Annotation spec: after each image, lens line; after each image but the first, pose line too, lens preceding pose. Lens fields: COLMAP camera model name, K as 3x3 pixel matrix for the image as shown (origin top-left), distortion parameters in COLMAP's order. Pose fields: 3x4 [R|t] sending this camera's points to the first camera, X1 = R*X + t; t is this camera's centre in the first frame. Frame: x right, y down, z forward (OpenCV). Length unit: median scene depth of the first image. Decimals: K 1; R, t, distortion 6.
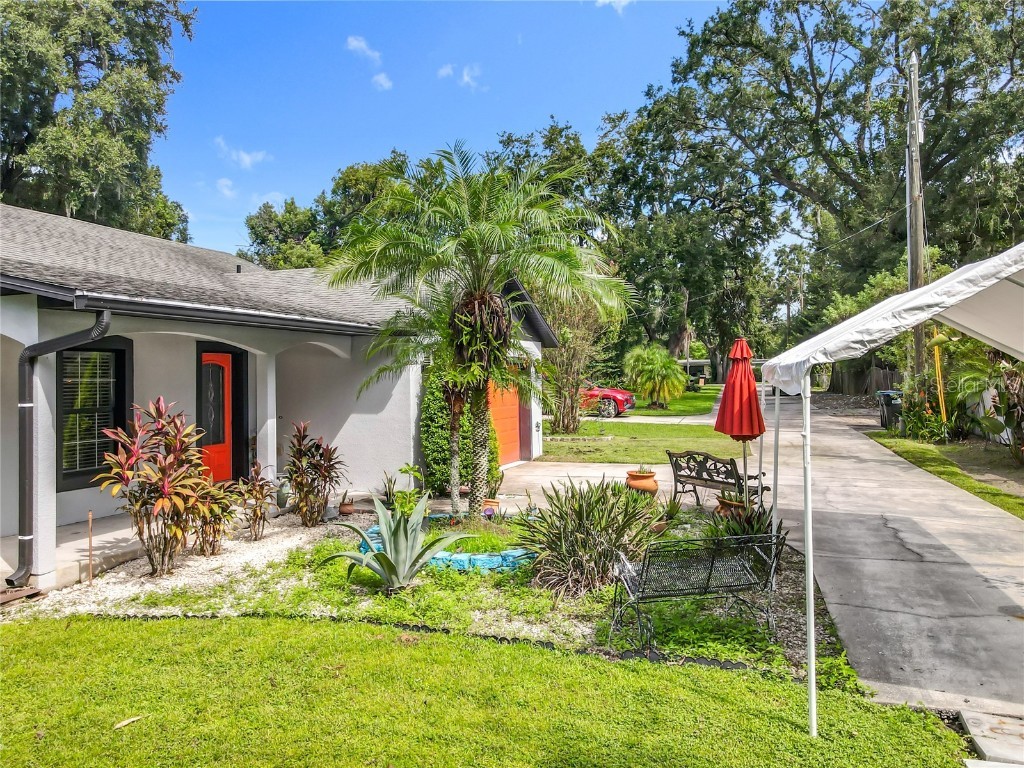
lens RADIAL K [[791.7, 0, 504.7], [0, 791.7, 346.9], [0, 0, 1]] dist [0.006427, 0.015400]
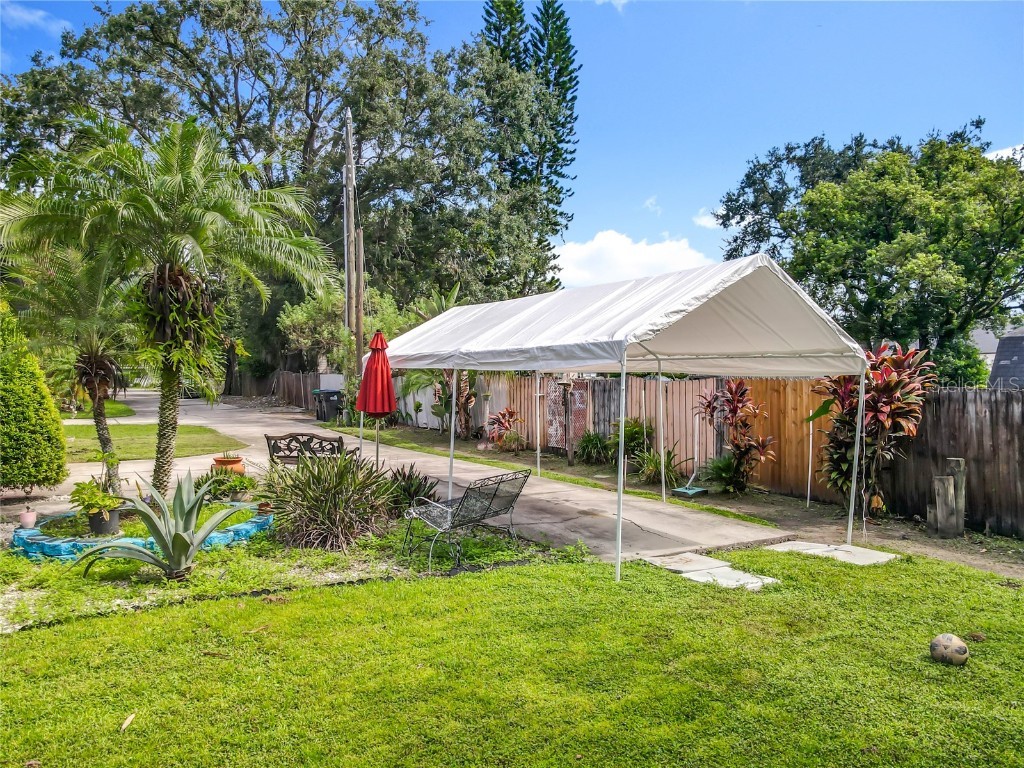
lens RADIAL K [[774.3, 0, 508.1], [0, 774.3, 354.3], [0, 0, 1]] dist [0.005912, 0.042102]
pose [[0.671848, 0.038118, 0.739707, -0.364140], [-0.034370, 0.999204, -0.020273, 0.034056], [-0.739891, -0.011803, 0.672623, 0.059056]]
